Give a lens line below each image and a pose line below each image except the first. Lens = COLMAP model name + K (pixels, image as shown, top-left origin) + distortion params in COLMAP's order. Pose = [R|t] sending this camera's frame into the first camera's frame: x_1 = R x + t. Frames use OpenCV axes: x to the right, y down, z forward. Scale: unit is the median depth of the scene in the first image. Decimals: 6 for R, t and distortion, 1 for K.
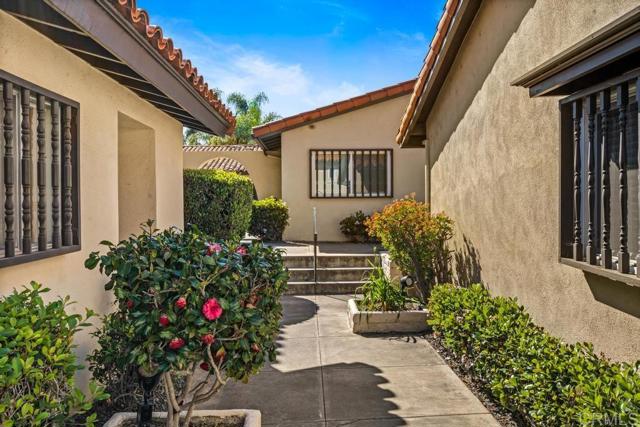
lens RADIAL K [[549.4, 0, 320.0], [0, 549.4, 212.6], [0, 0, 1]] dist [0.045743, 0.001744]
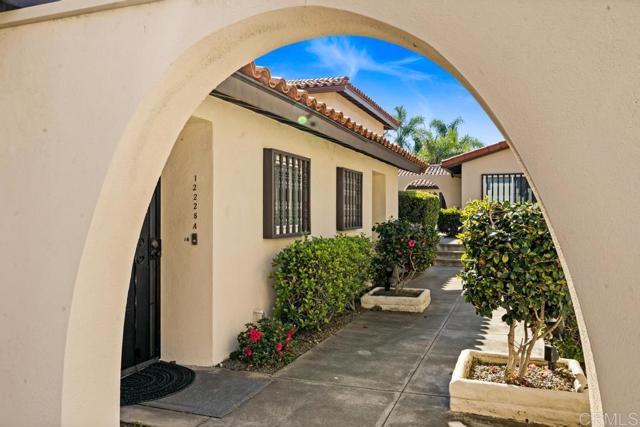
lens RADIAL K [[473.3, 0, 320.4], [0, 473.3, 213.4], [0, 0, 1]] dist [-0.002629, -0.000125]
pose [[0.923728, 0.007256, -0.382981, 0.115948], [-0.011865, 0.999883, -0.009674, 0.010370], [0.382866, 0.013480, 0.923705, -0.549793]]
